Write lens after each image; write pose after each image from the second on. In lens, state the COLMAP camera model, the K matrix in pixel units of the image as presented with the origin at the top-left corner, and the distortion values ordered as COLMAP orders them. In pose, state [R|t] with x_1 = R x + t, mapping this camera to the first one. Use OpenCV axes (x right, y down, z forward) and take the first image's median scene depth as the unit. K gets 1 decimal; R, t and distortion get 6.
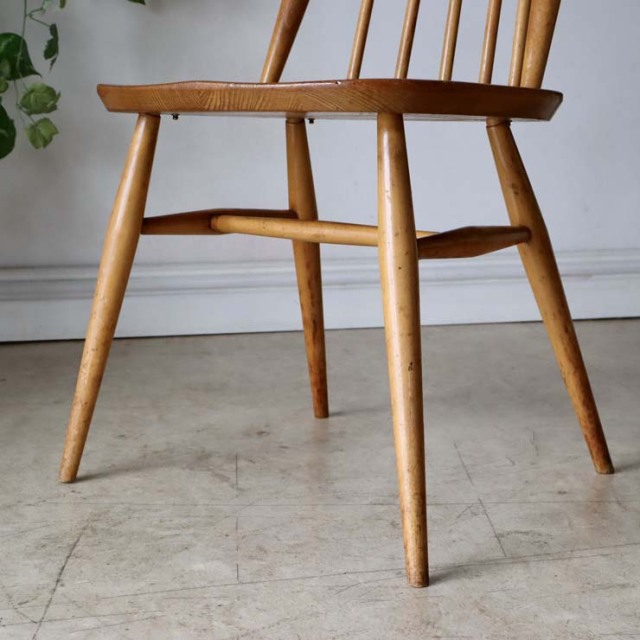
lens RADIAL K [[1245.6, 0, 325.0], [0, 1245.6, 321.0], [0, 0, 1]] dist [0.043447, 0.000000]
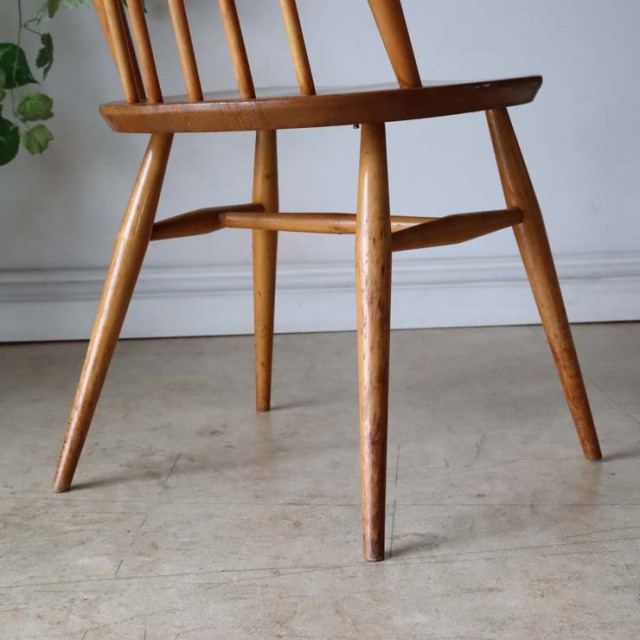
lens RADIAL K [[1232.2, 0, 319.6], [0, 1232.2, 322.7], [0, 0, 1]] dist [0.028646, 0.000000]
pose [[0.995261, 0.004329, -0.097141, 0.113821], [-0.004502, 0.999989, -0.001557, 0.001608], [0.097133, 0.001987, 0.995269, 0.009133]]
